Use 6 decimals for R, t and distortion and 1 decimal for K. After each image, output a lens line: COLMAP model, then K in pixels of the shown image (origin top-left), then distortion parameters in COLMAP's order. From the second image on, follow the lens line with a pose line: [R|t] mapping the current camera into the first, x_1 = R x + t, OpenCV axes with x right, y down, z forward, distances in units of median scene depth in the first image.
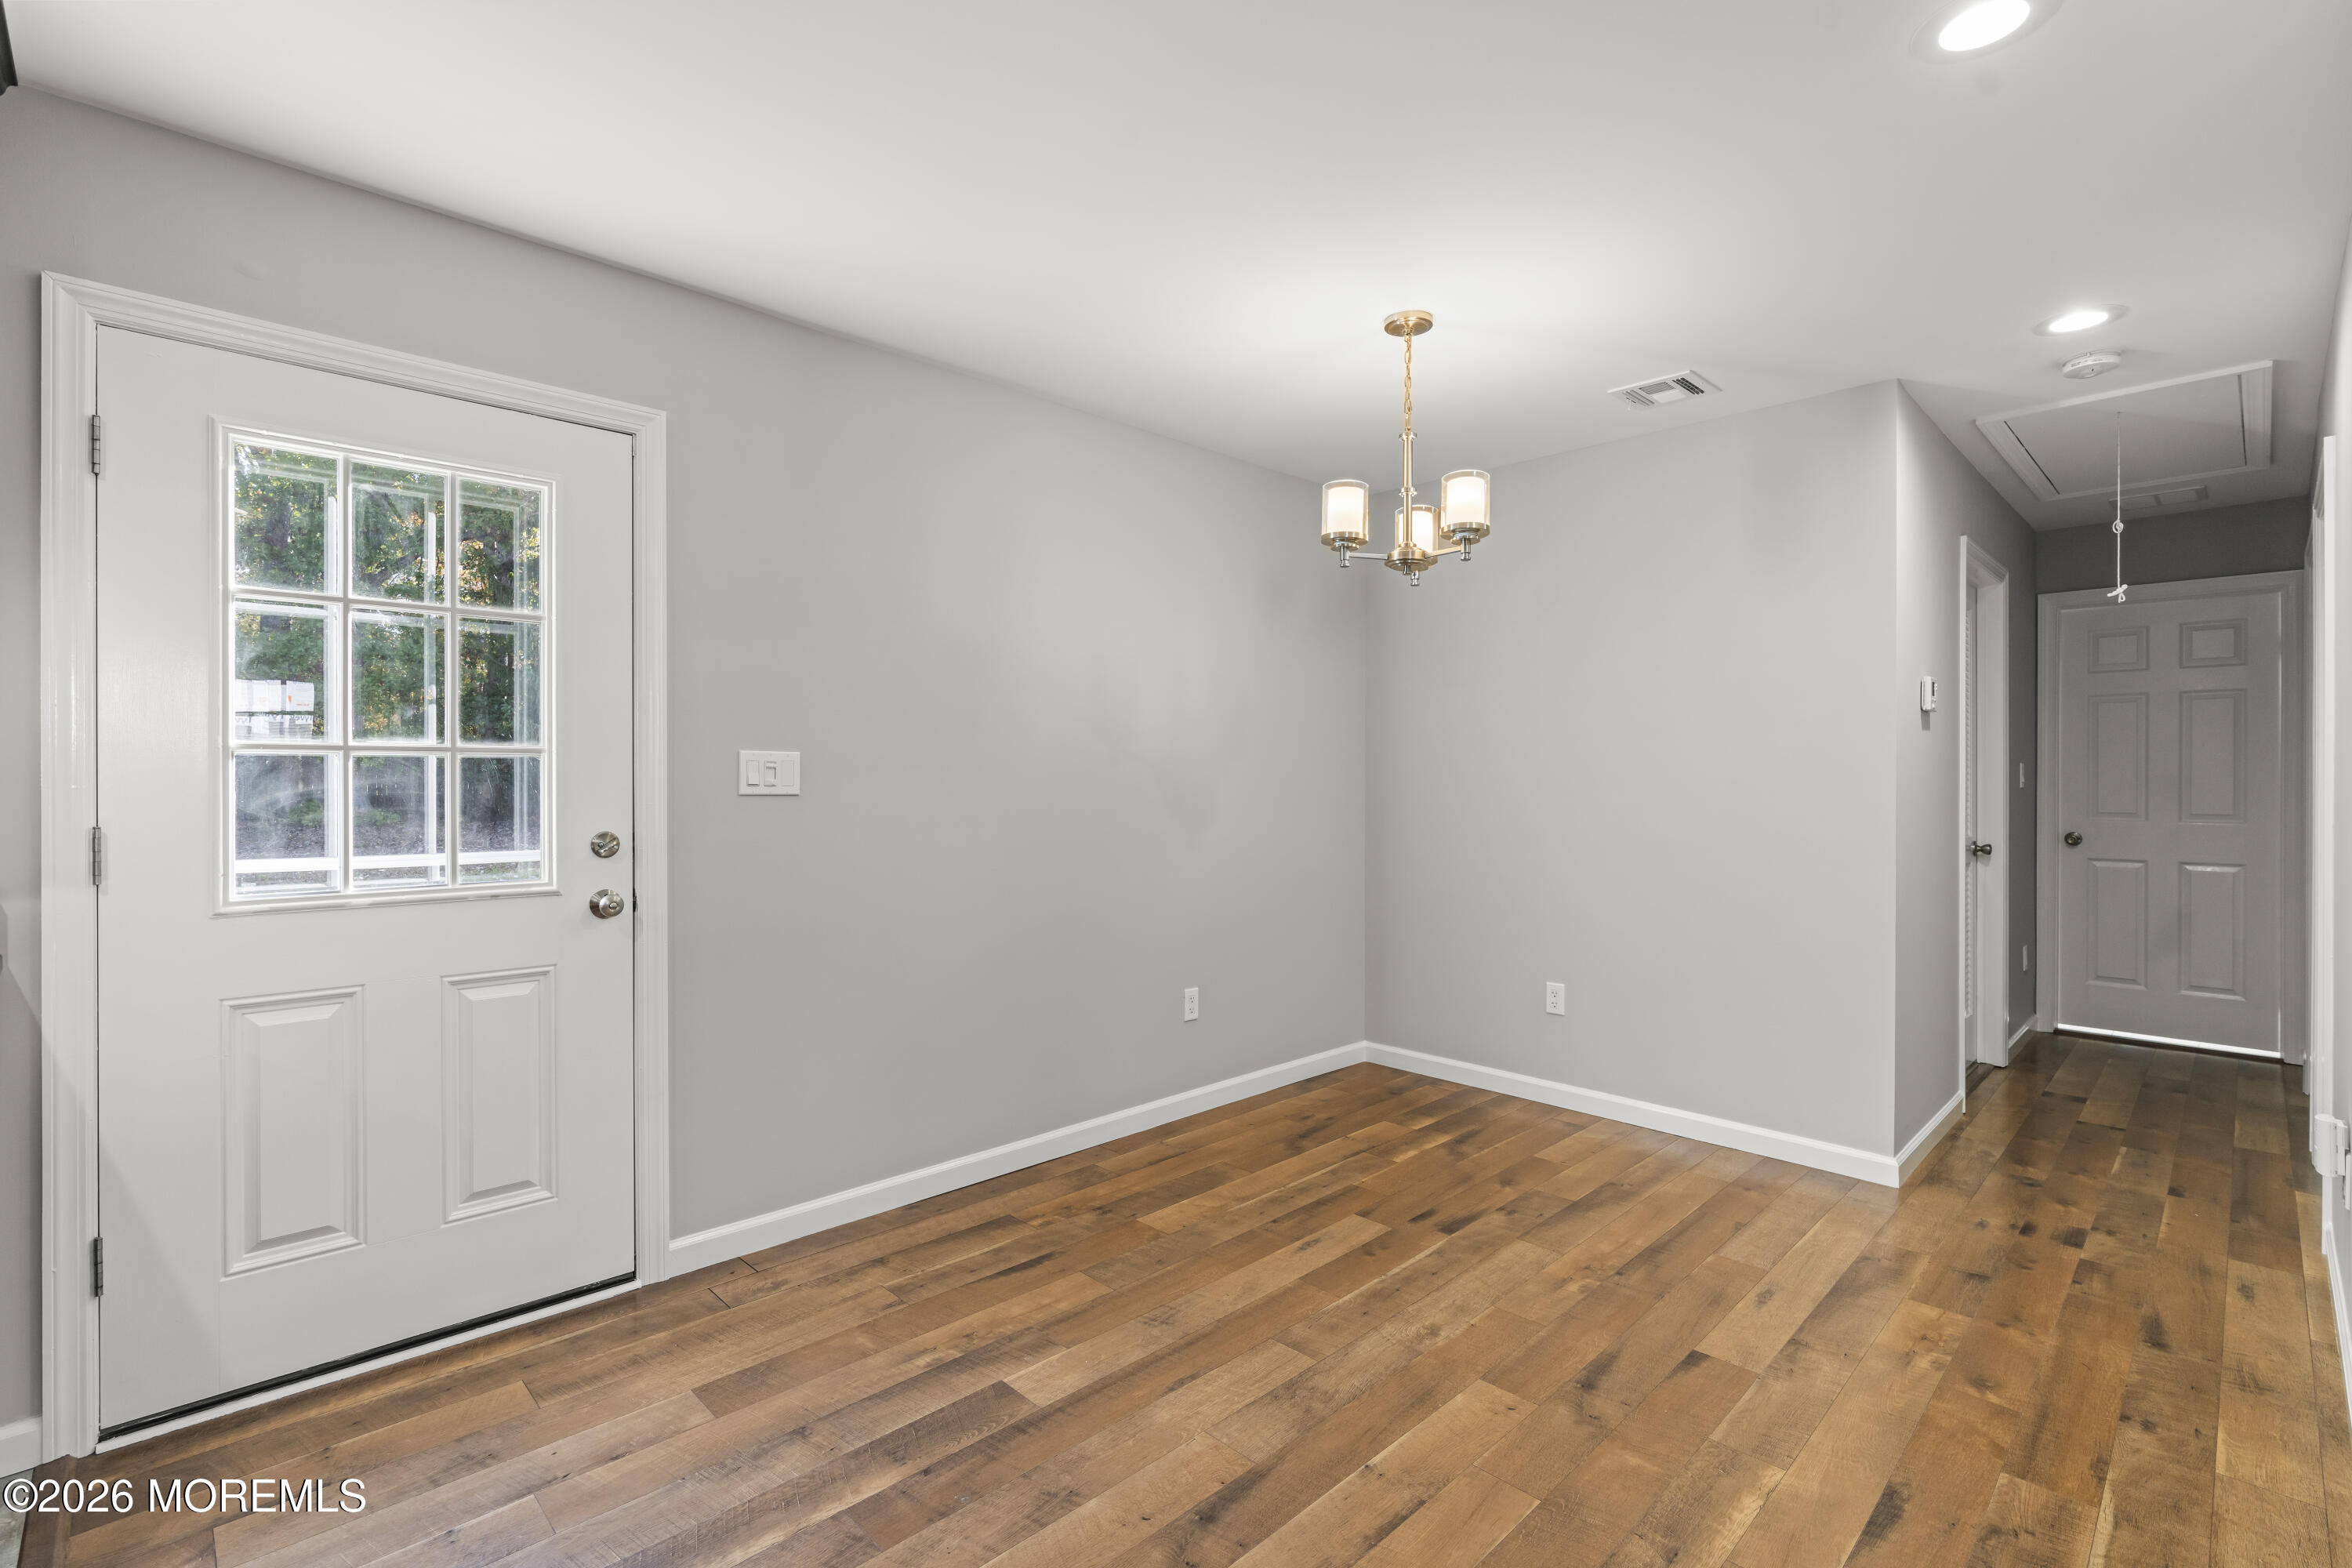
lens RADIAL K [[1072.3, 0, 1176.0], [0, 1072.3, 784.0], [0, 0, 1]] dist [-0.013046, 0.007324]
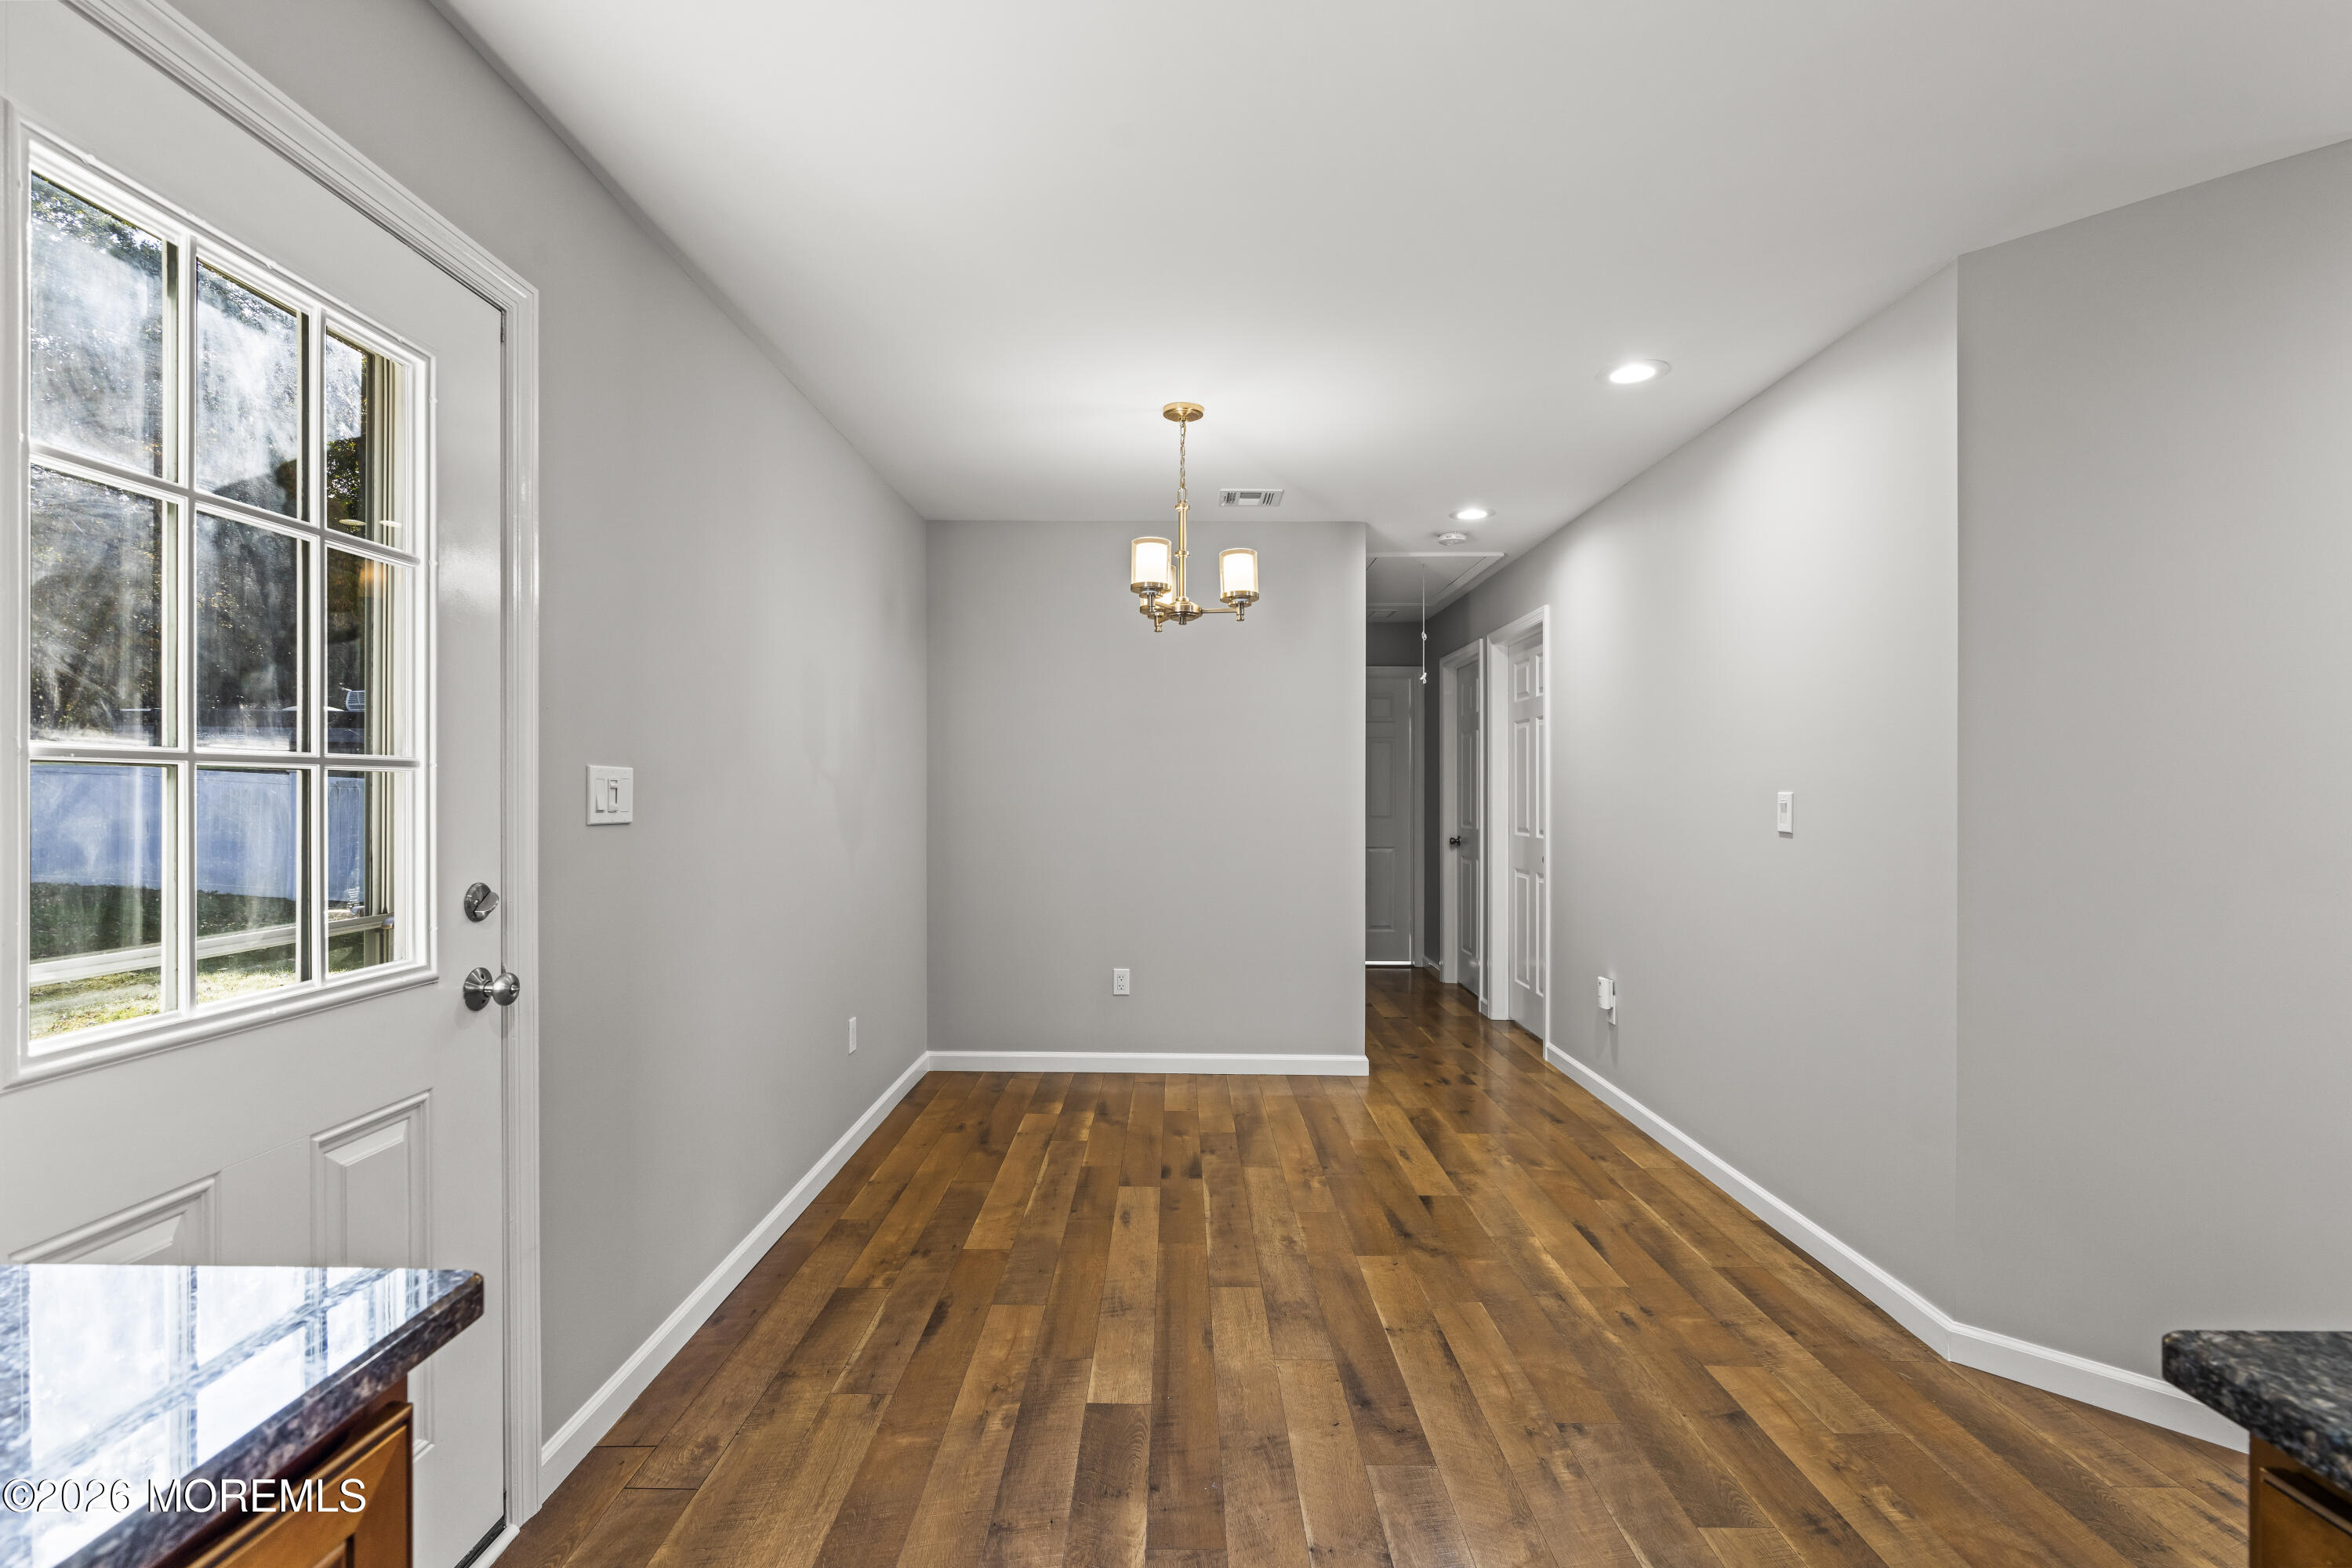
lens RADIAL K [[1072.3, 0, 1176.0], [0, 1072.3, 784.0], [0, 0, 1]] dist [-0.013046, 0.007324]
pose [[0.699033, 0.004081, 0.715077, -0.682379], [0.002829, 0.999960, -0.008473, -0.010810], [-0.715083, 0.007945, 0.698994, 0.196094]]
